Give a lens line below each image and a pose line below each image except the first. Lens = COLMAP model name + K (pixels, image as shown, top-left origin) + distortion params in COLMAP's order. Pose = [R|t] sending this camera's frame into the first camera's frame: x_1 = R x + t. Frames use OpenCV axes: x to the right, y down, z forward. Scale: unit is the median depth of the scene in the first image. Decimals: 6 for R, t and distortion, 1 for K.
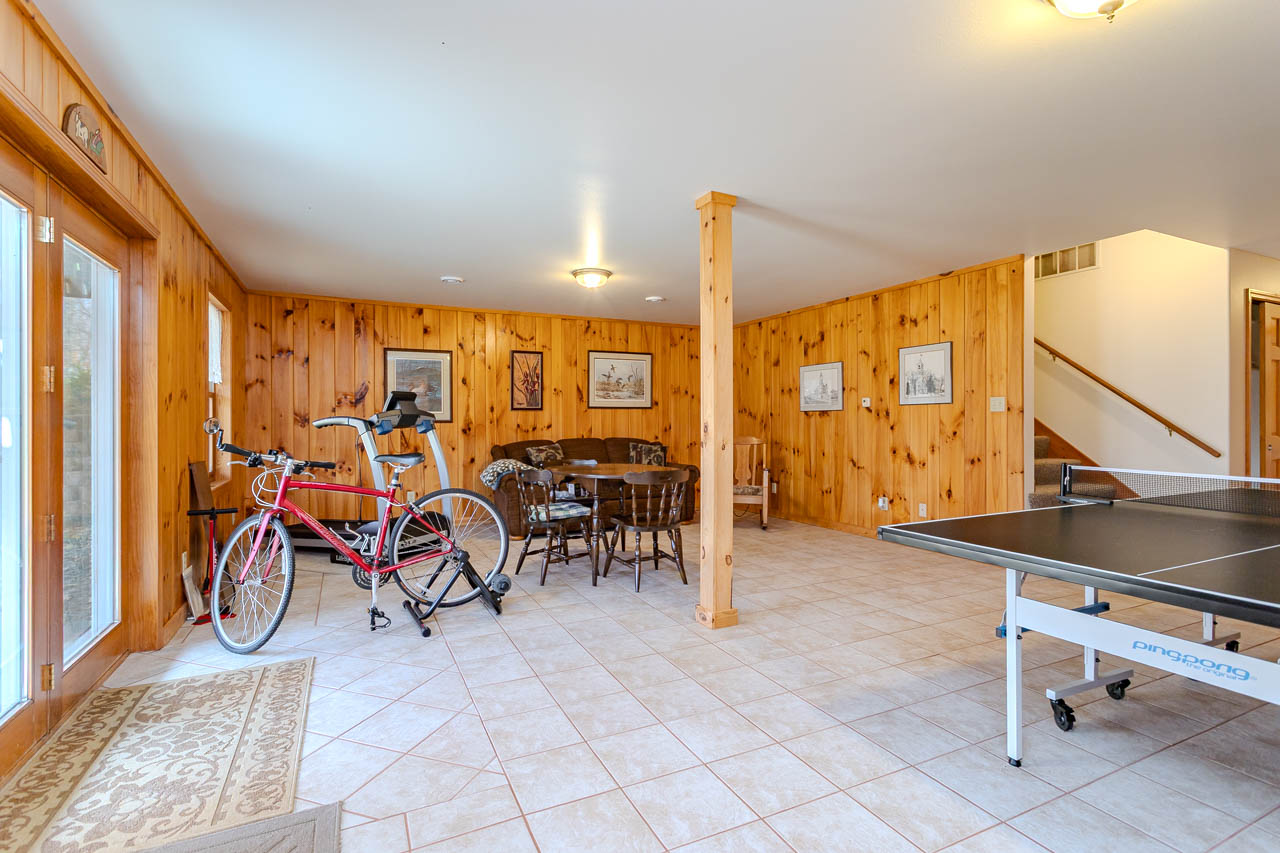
lens RADIAL K [[603.9, 0, 640.0], [0, 603.9, 421.5], [0, 0, 1]] dist [0.002123, 0.001458]
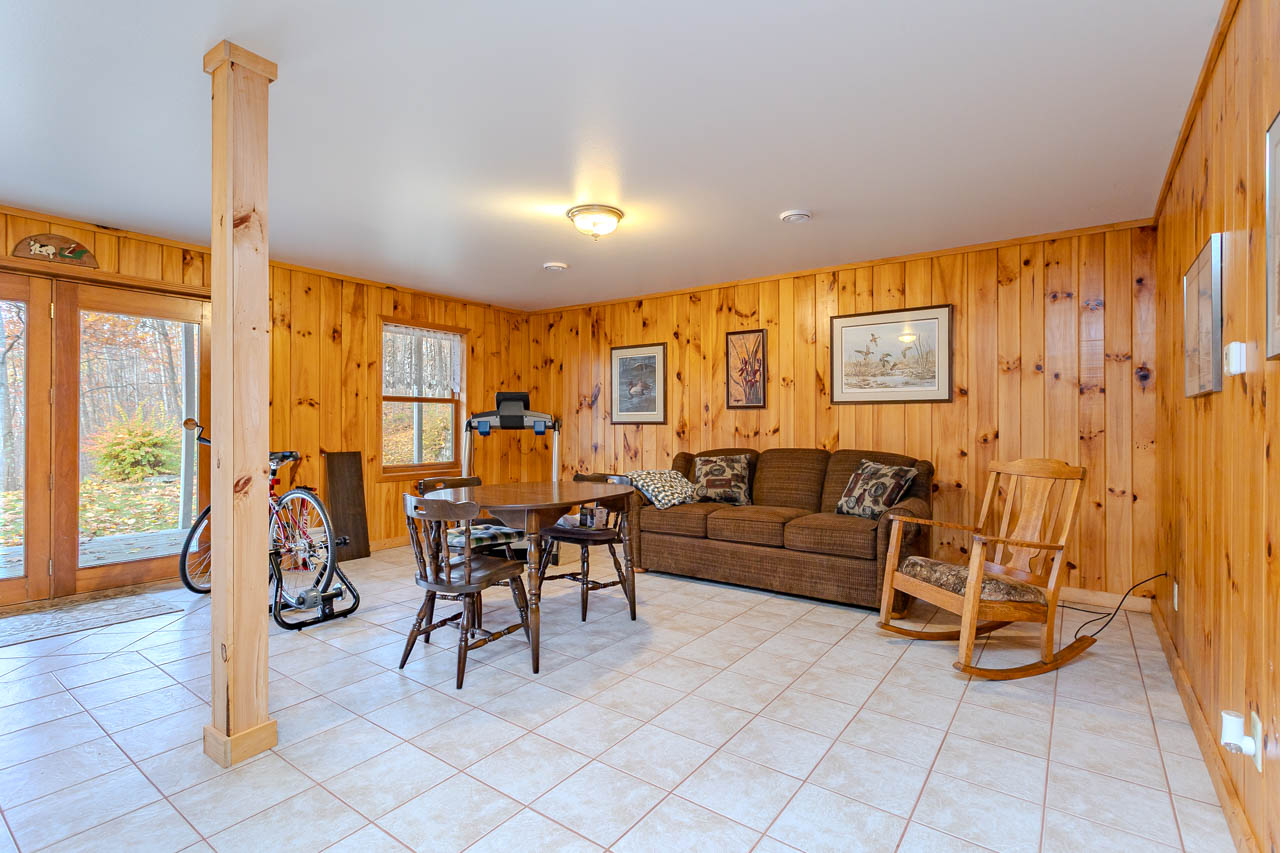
lens RADIAL K [[603.9, 0, 639.5], [0, 603.9, 420.9], [0, 0, 1]] dist [0.002123, 0.001458]
pose [[0.464367, 0.000881, -0.885643, 0.425805], [-0.006578, 0.999975, -0.002454, -0.000579], [0.885619, 0.006966, 0.464361, 0.532478]]
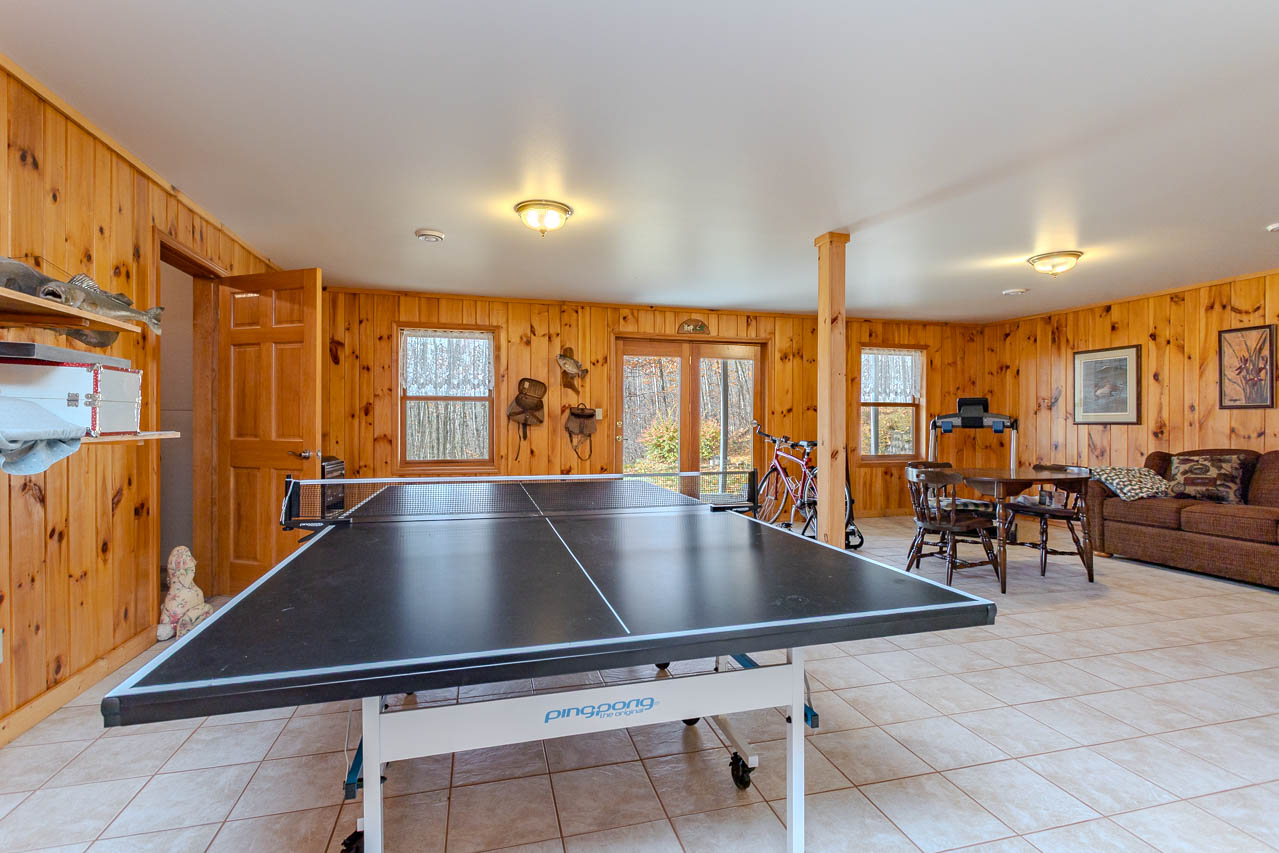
lens RADIAL K [[603.4, 0, 635.9], [0, 603.4, 423.2], [0, 0, 1]] dist [0.002123, 0.001458]
pose [[-0.199391, 0.003998, -0.979912, 0.682722], [-0.006558, 0.999964, 0.005414, -0.000187], [0.979898, 0.007506, -0.199357, 0.425506]]
